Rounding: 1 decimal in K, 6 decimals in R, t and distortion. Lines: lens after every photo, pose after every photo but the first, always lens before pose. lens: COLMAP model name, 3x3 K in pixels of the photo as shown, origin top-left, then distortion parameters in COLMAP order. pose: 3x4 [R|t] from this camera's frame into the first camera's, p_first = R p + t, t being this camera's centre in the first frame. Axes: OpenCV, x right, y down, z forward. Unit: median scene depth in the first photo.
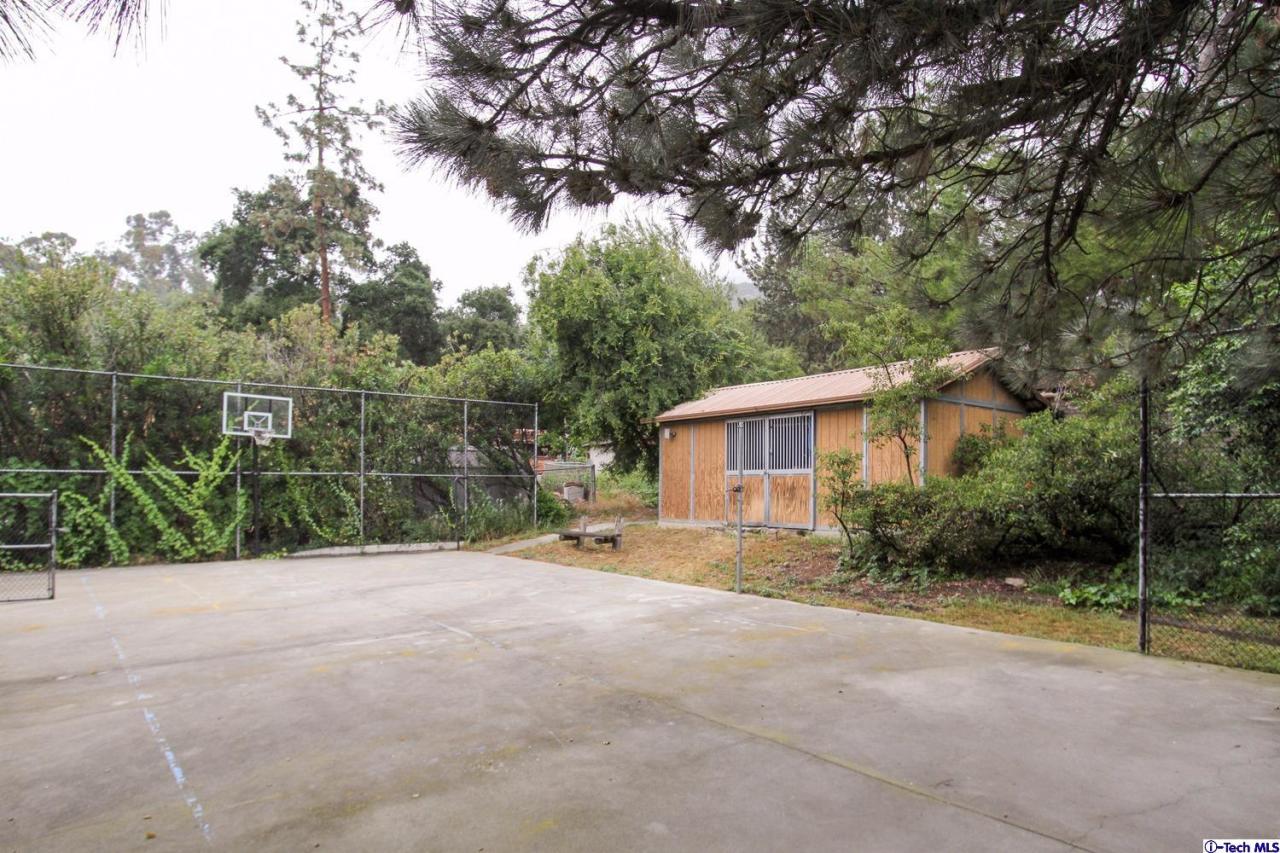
lens RADIAL K [[788.3, 0, 640.0], [0, 788.3, 426.5], [0, 0, 1]] dist [-0.010994, 0.002395]
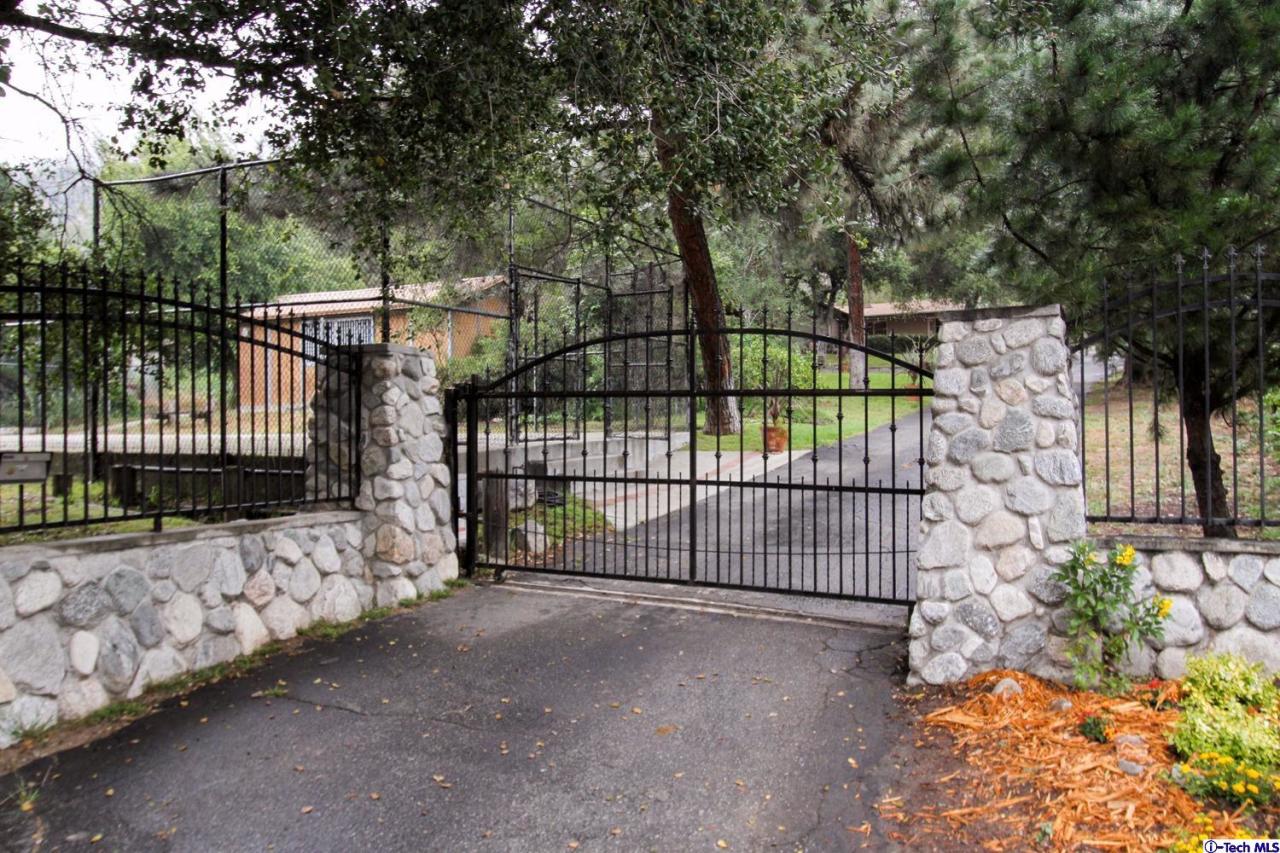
lens RADIAL K [[1029.5, 0, 640.0], [0, 1029.5, 426.5], [0, 0, 1]] dist [0.002542, 0.000302]
pose [[0.889991, -0.012890, 0.455796, -0.138784], [-0.019371, 0.997629, 0.066038, 0.033836], [-0.455566, -0.067602, 0.887631, -0.602039]]
